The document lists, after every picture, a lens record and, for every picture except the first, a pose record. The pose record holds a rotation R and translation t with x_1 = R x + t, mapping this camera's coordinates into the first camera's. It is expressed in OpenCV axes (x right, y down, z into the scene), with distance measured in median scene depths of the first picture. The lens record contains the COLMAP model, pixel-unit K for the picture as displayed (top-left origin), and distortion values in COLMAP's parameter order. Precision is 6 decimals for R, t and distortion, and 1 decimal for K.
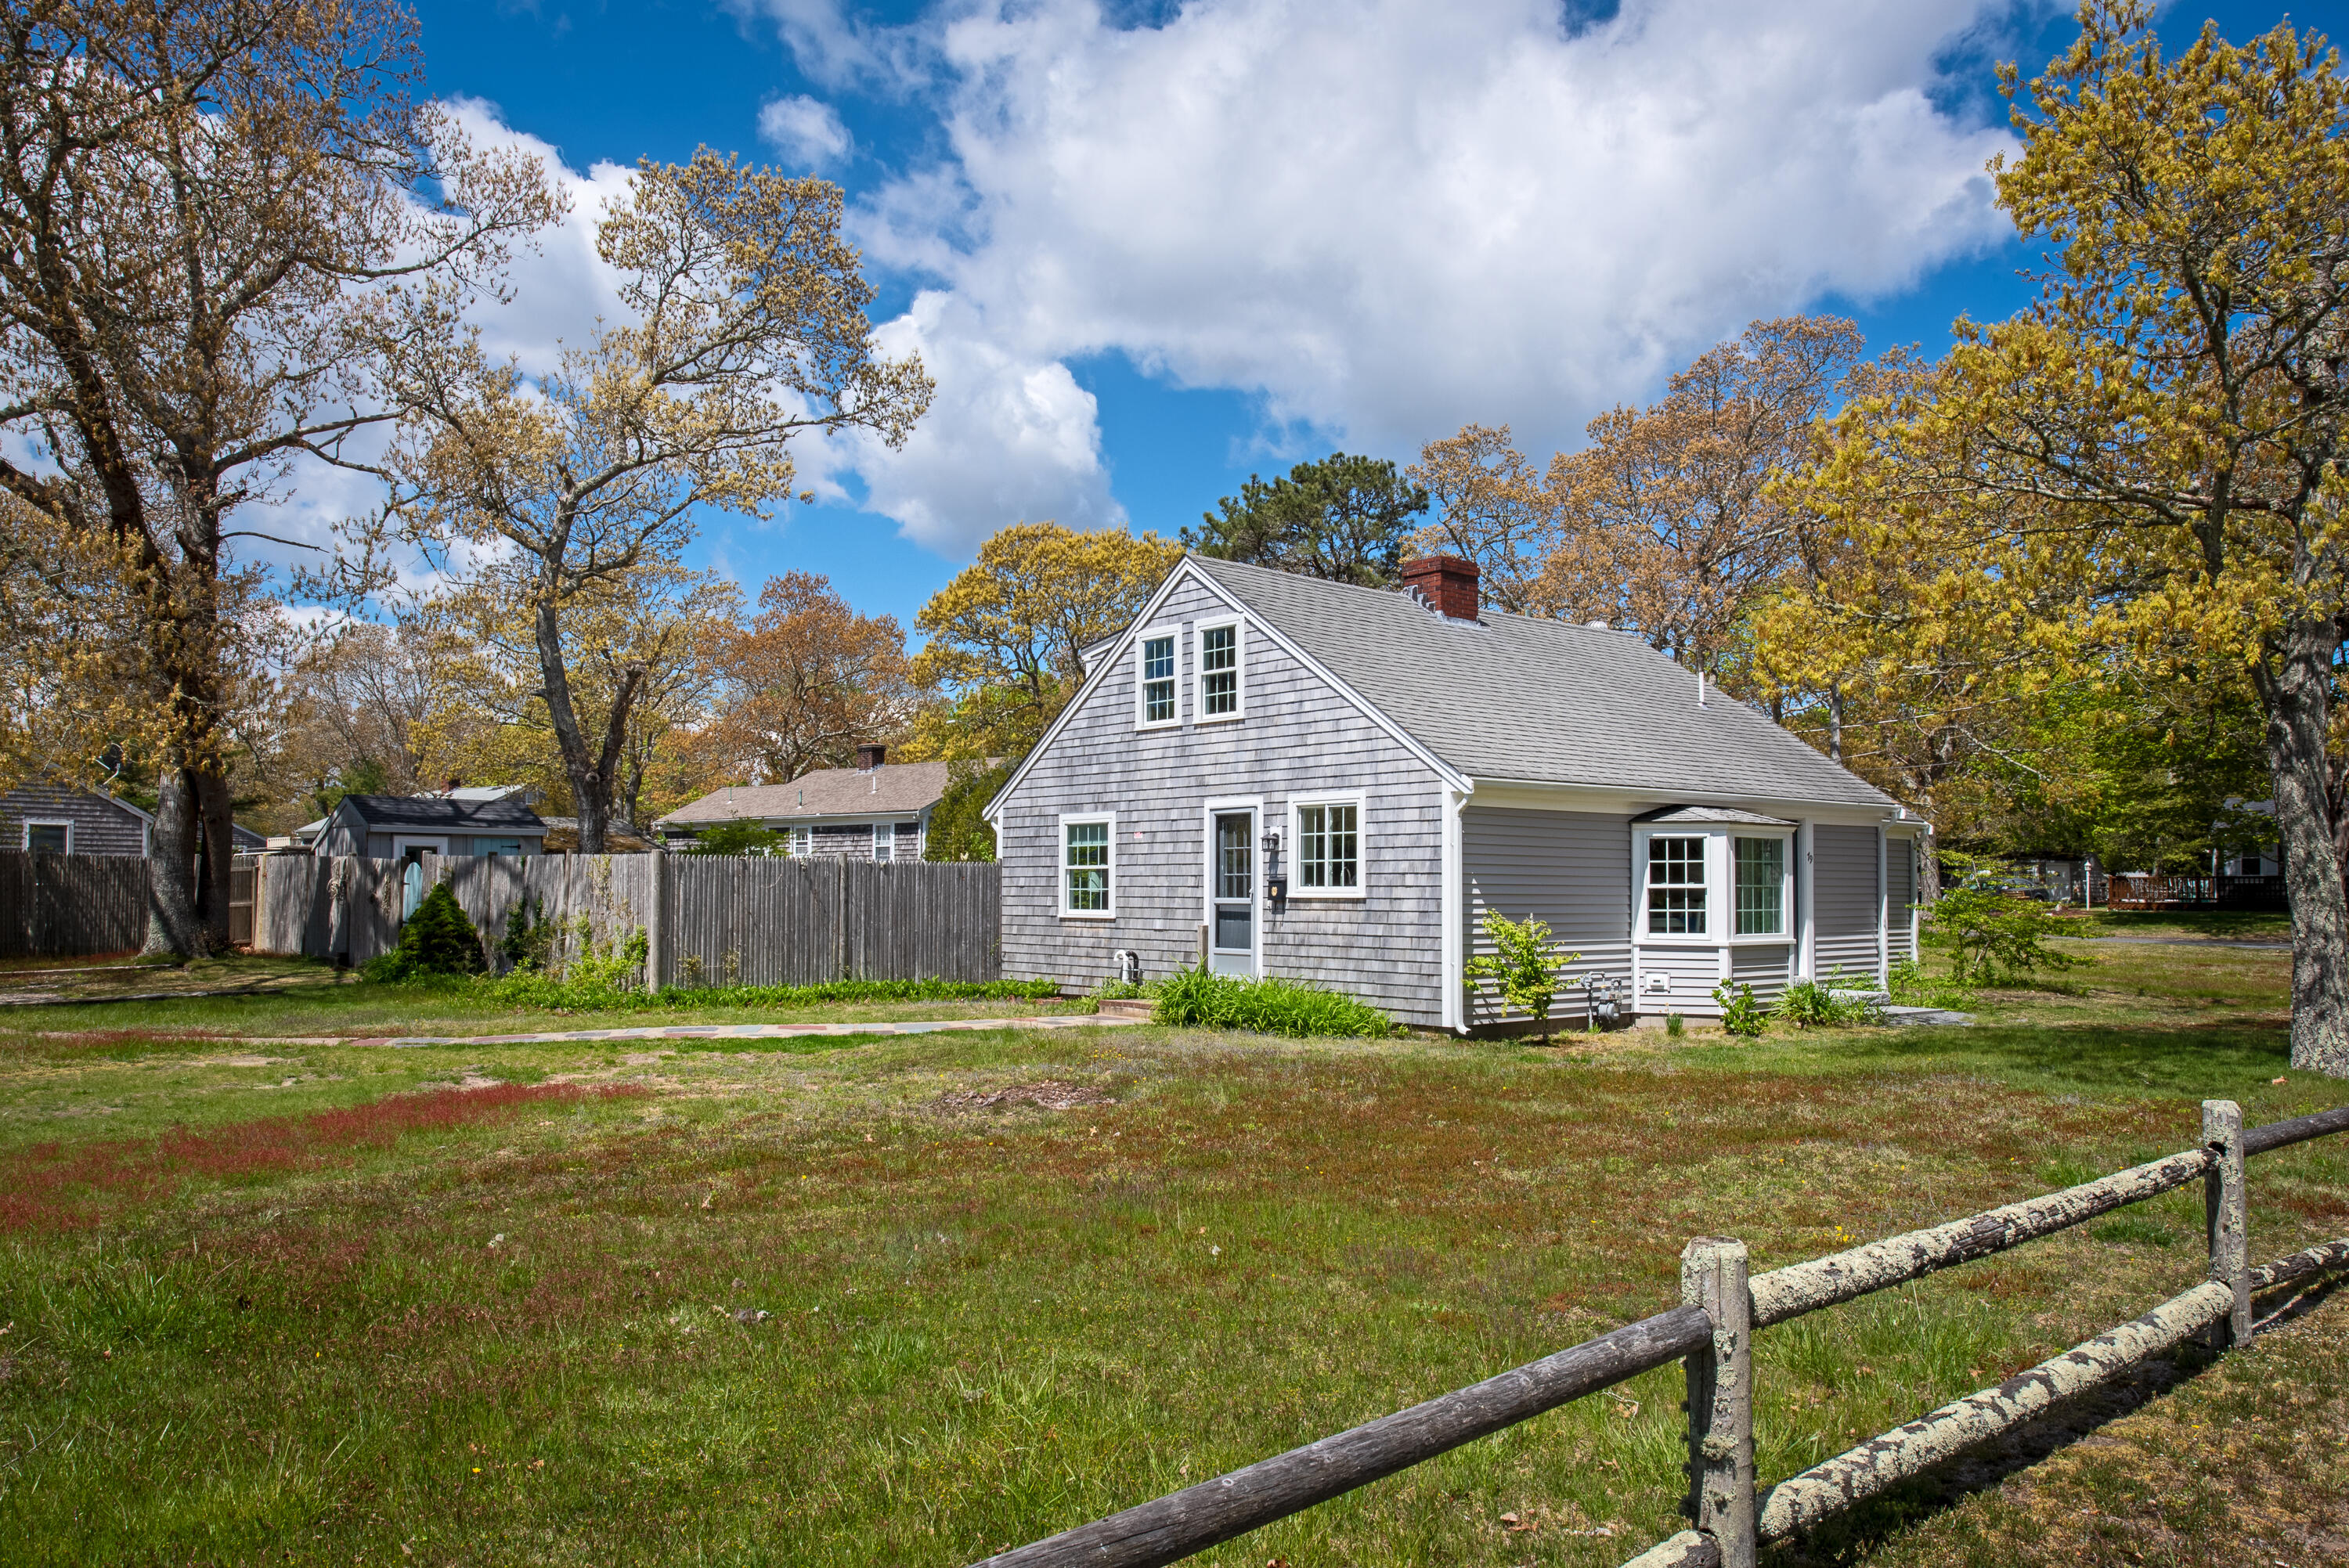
lens RADIAL K [[1634.9, 0, 1174.5], [0, 1634.9, 784.0], [0, 0, 1]] dist [-0.001195, -0.002103]
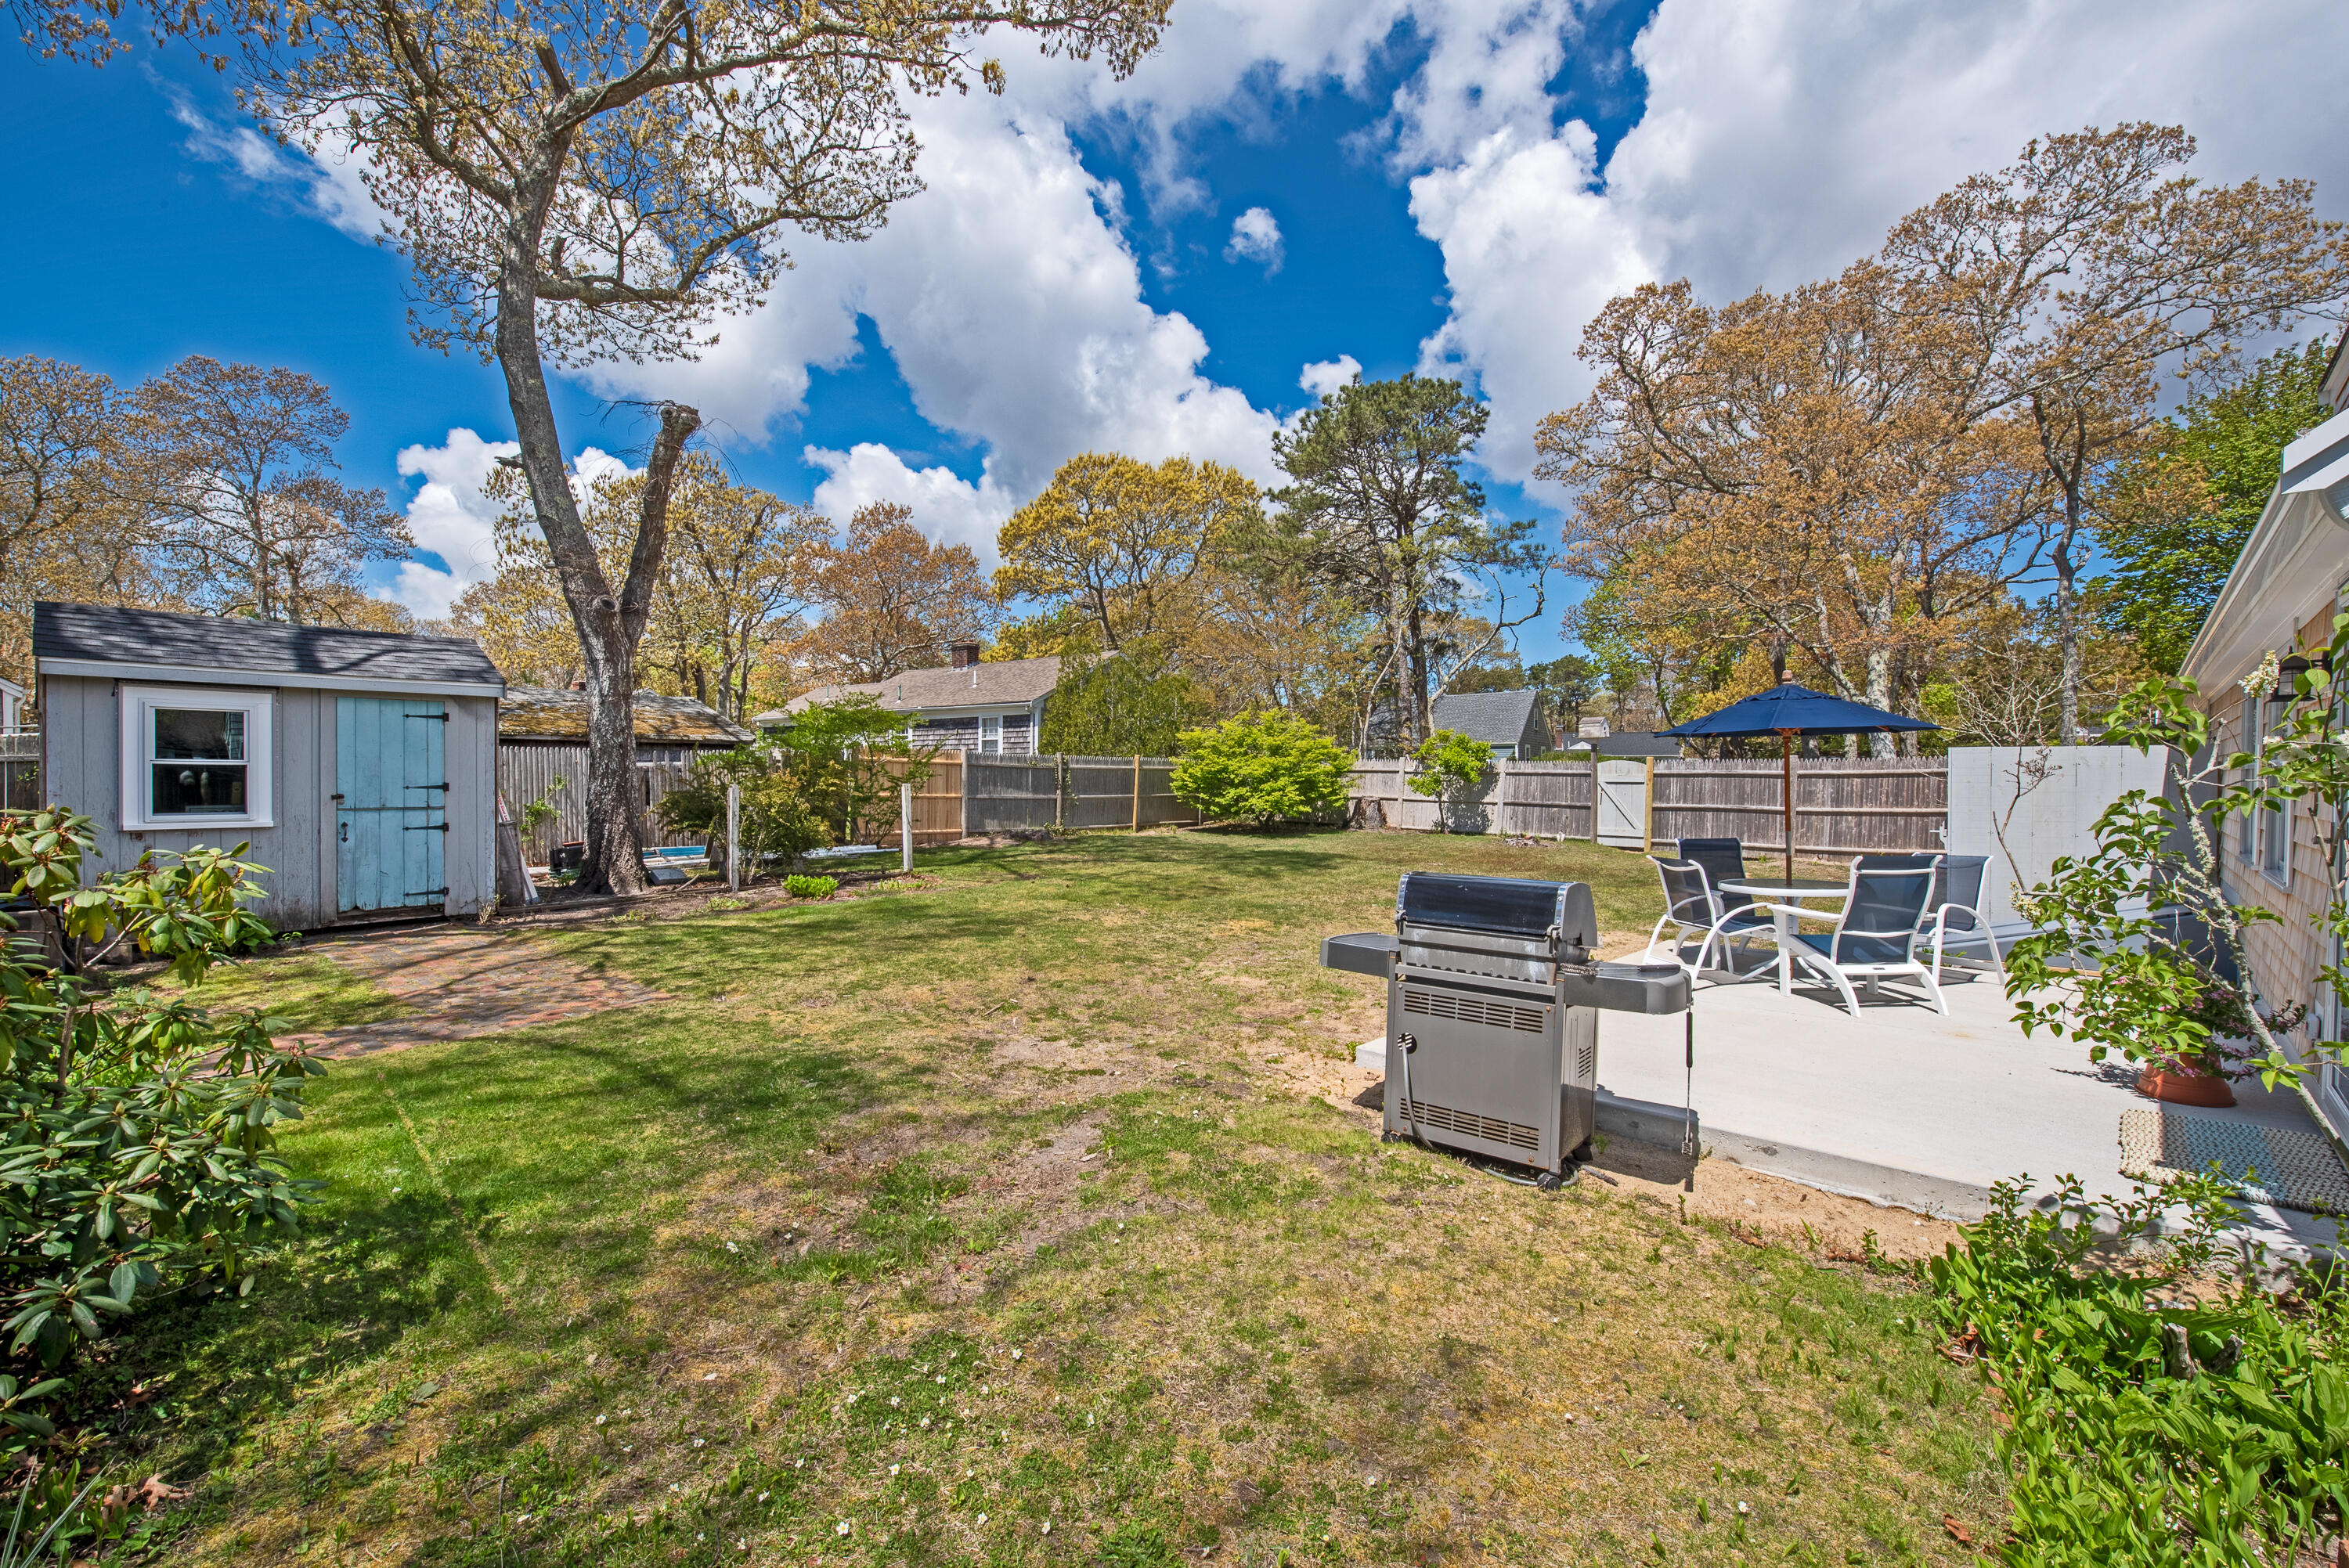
lens RADIAL K [[978.4, 0, 1176.4], [0, 978.4, 774.8], [0, 0, 1]] dist [-0.043224, -0.000090]
pose [[0.996361, -0.002626, 0.085192, -0.313636], [-0.002671, 0.998072, 0.062013, 0.060322], [-0.085190, -0.062015, 0.994433, 1.090992]]
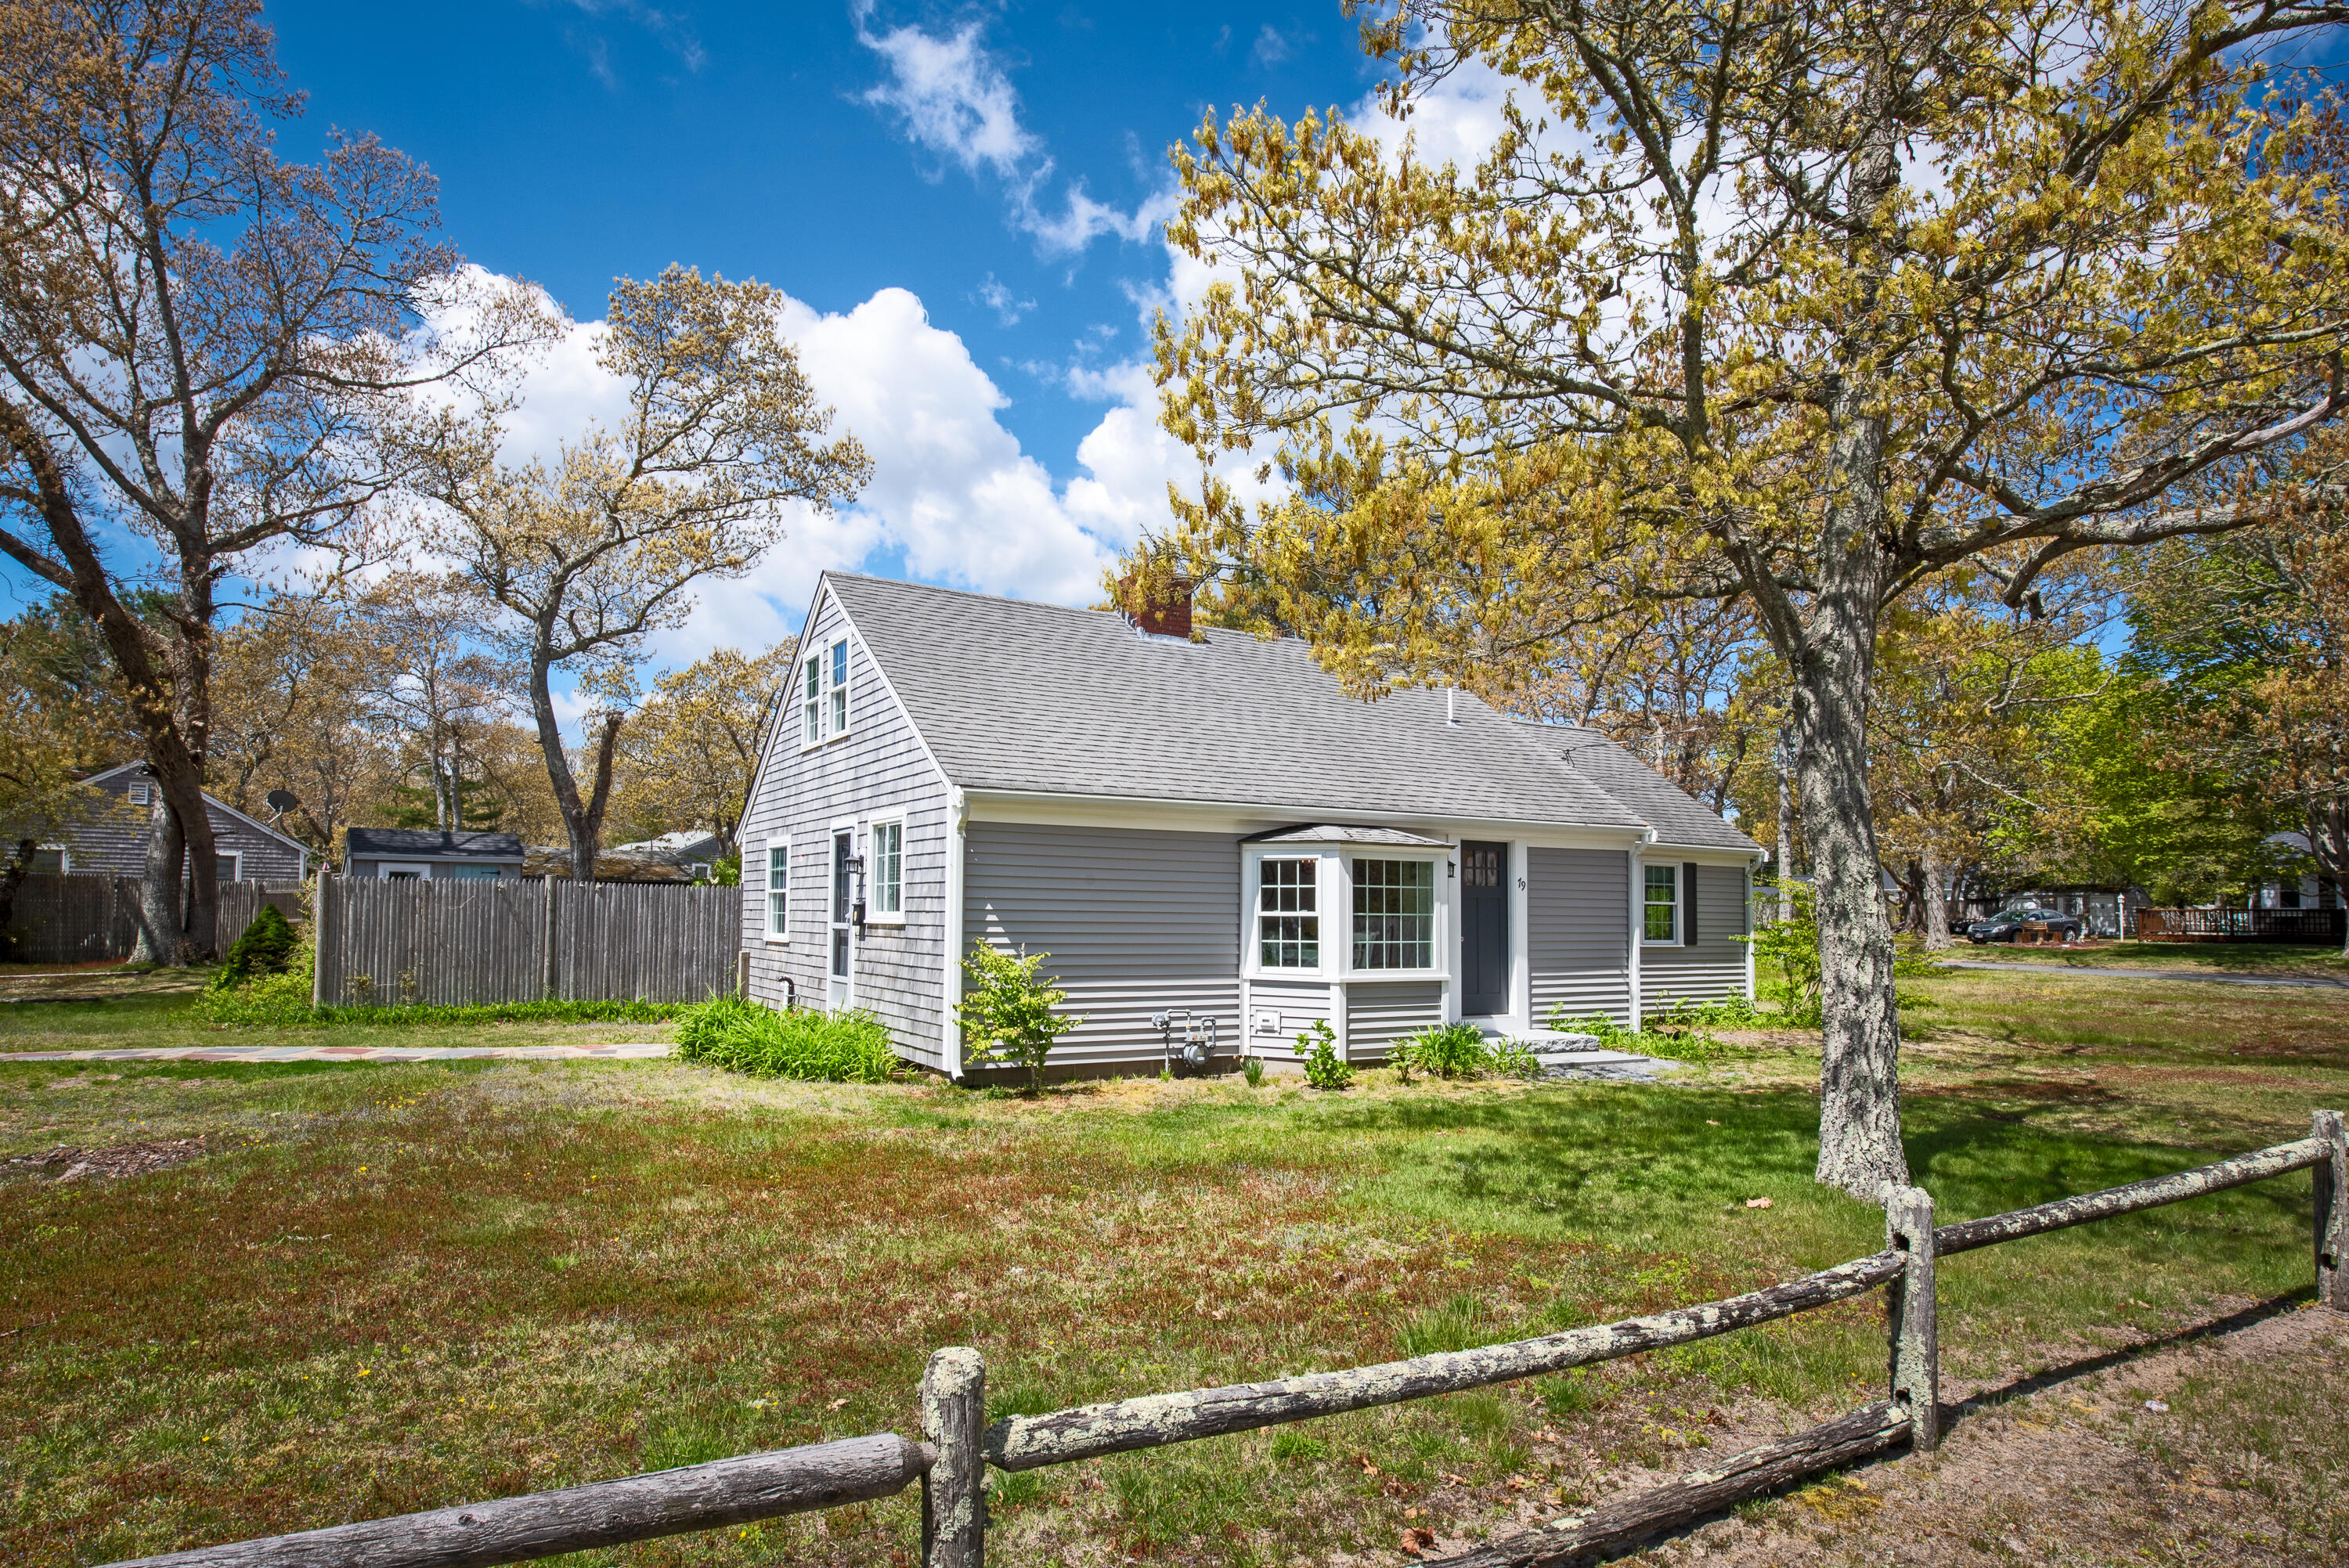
lens RADIAL K [[1310.9, 0, 1169.9], [0, 1310.9, 797.0], [0, 0, 1]] dist [-0.003343, -0.001848]
pose [[0.984584, -0.008017, -0.174728, 0.367170], [0.003697, 0.999680, -0.025034, 0.016176], [0.174872, 0.024002, 0.984298, 0.282258]]
